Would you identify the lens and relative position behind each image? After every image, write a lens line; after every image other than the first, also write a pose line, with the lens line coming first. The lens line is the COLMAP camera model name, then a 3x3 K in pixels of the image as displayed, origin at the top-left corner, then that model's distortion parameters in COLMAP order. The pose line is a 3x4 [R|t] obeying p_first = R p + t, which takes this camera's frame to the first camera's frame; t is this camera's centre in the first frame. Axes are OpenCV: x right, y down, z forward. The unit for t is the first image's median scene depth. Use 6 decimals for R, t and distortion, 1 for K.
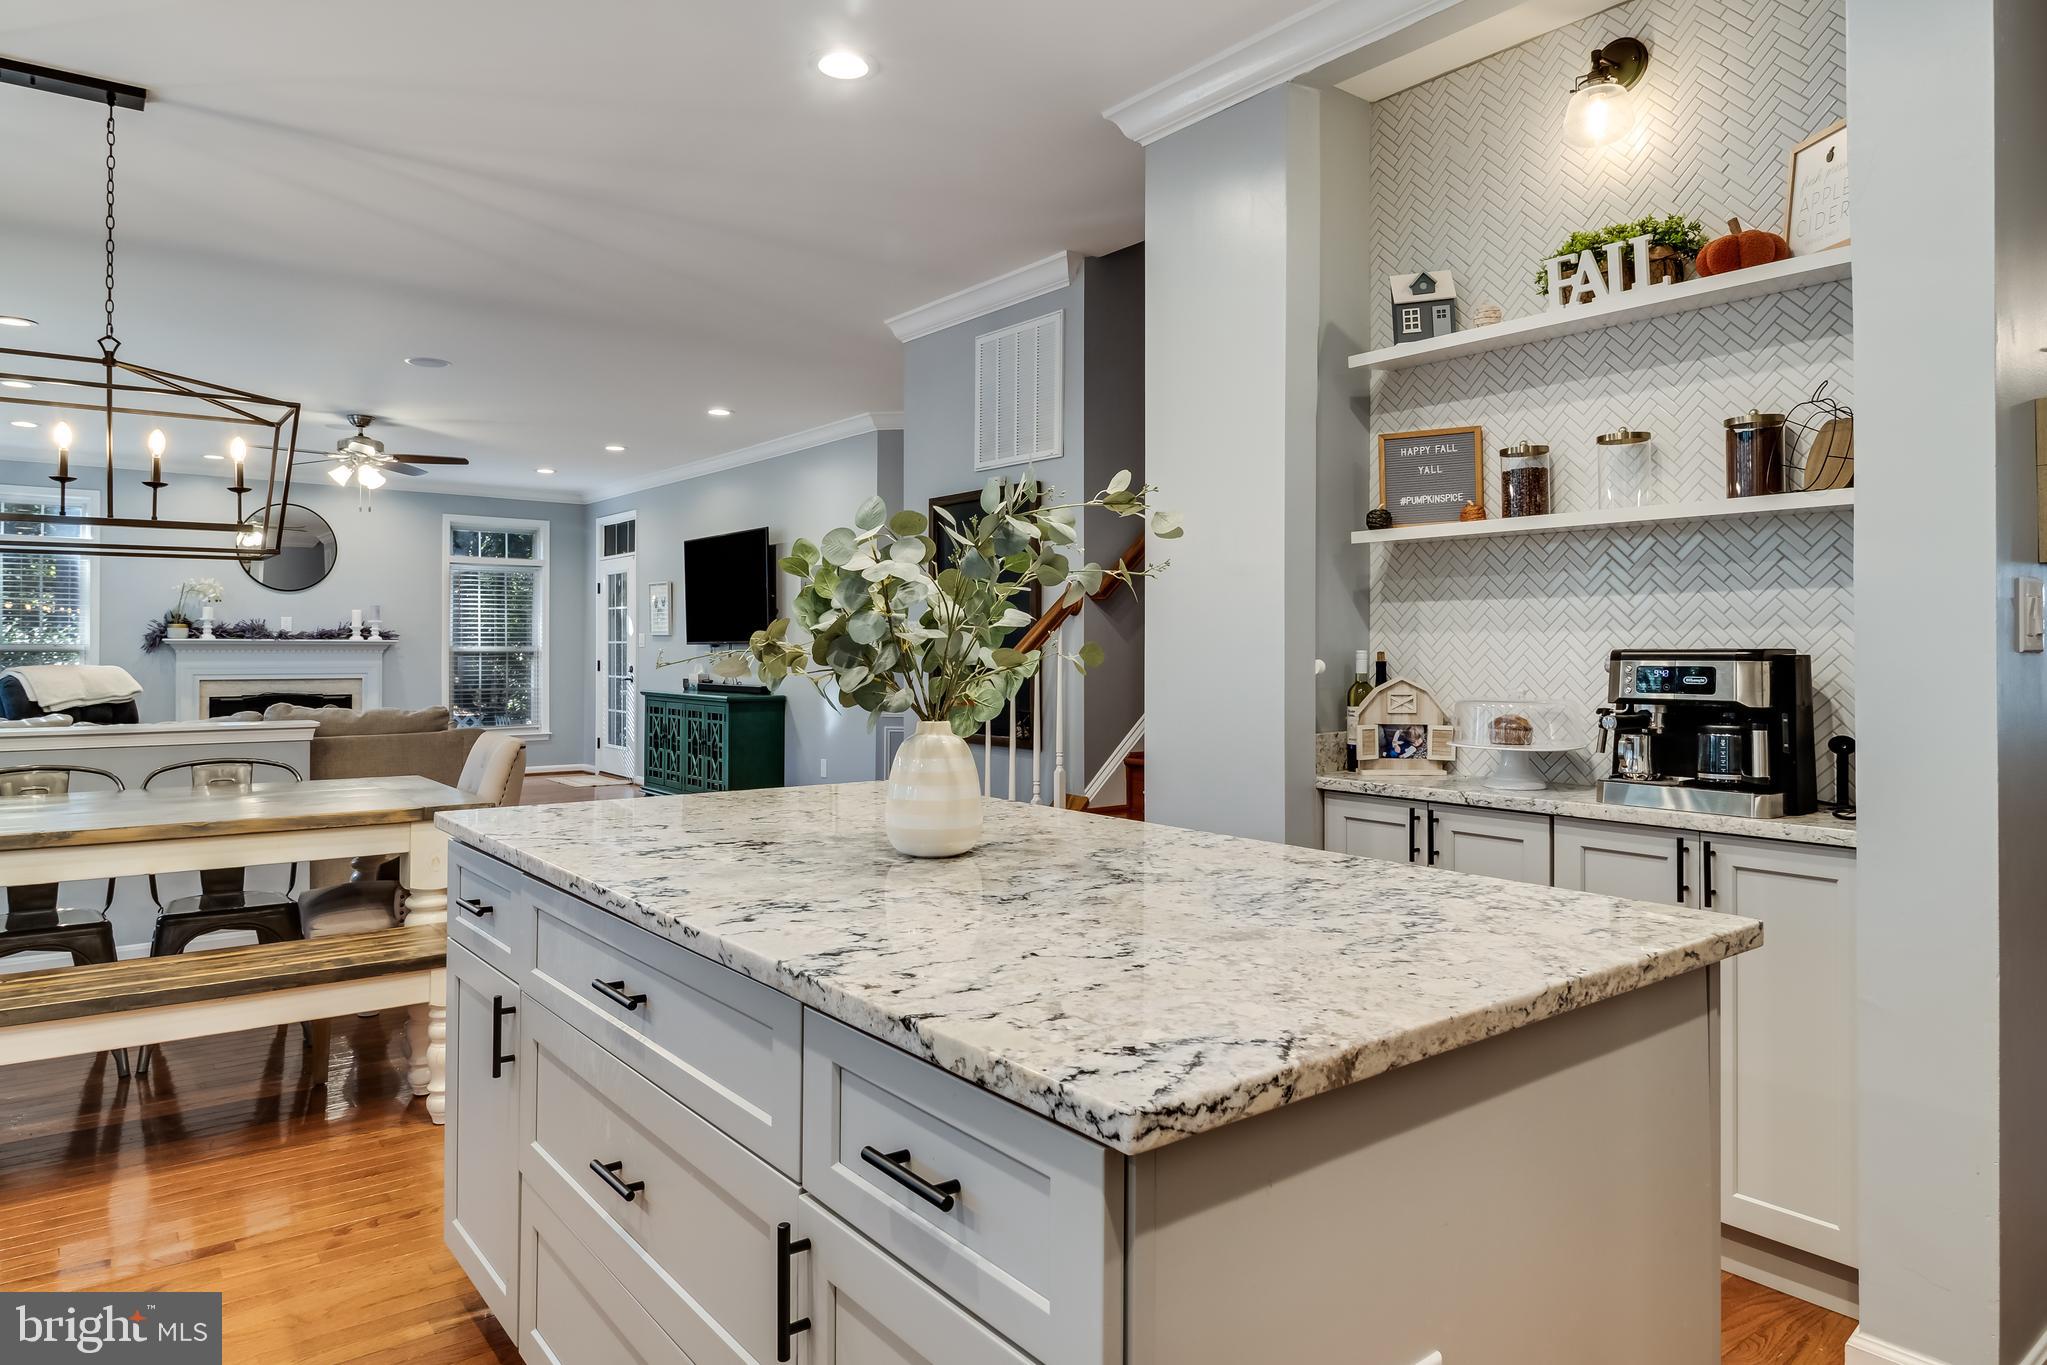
lens RADIAL K [[1245.0, 0, 1037.8], [0, 1245.0, 642.4], [0, 0, 1]] dist [0.003899, -0.000476]
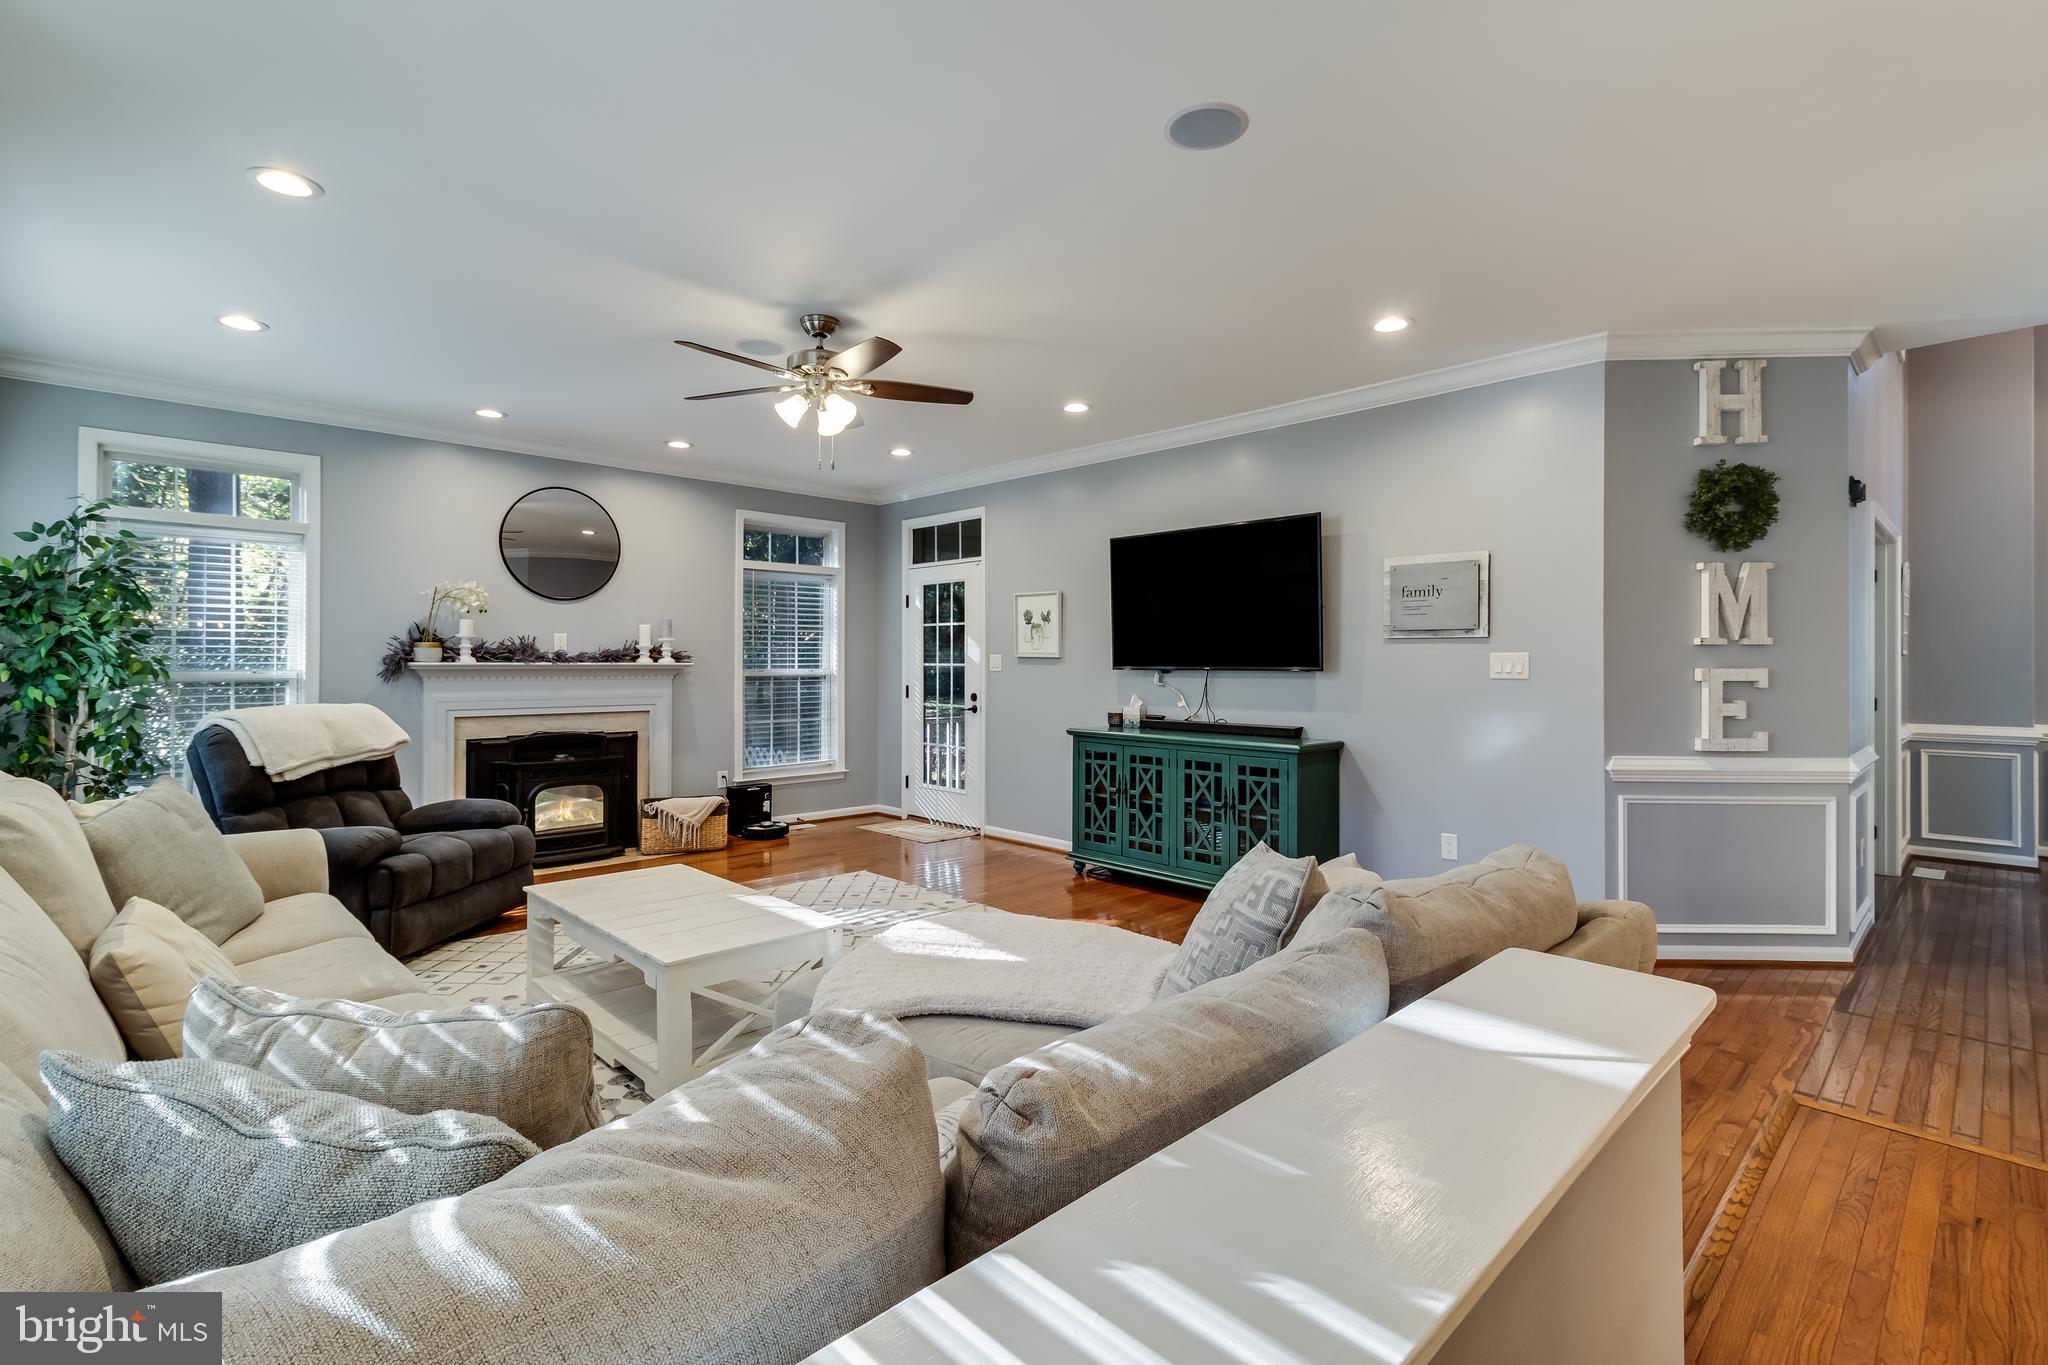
lens RADIAL K [[946.0, 0, 1040.1], [0, 946.0, 653.6], [0, 0, 1]] dist [0.005342, 0.000822]
pose [[0.995114, 0.000853, 0.098724, -0.369334], [-0.000619, 0.999997, -0.002406, -0.006658], [-0.098726, 0.002333, 0.995112, 0.389998]]
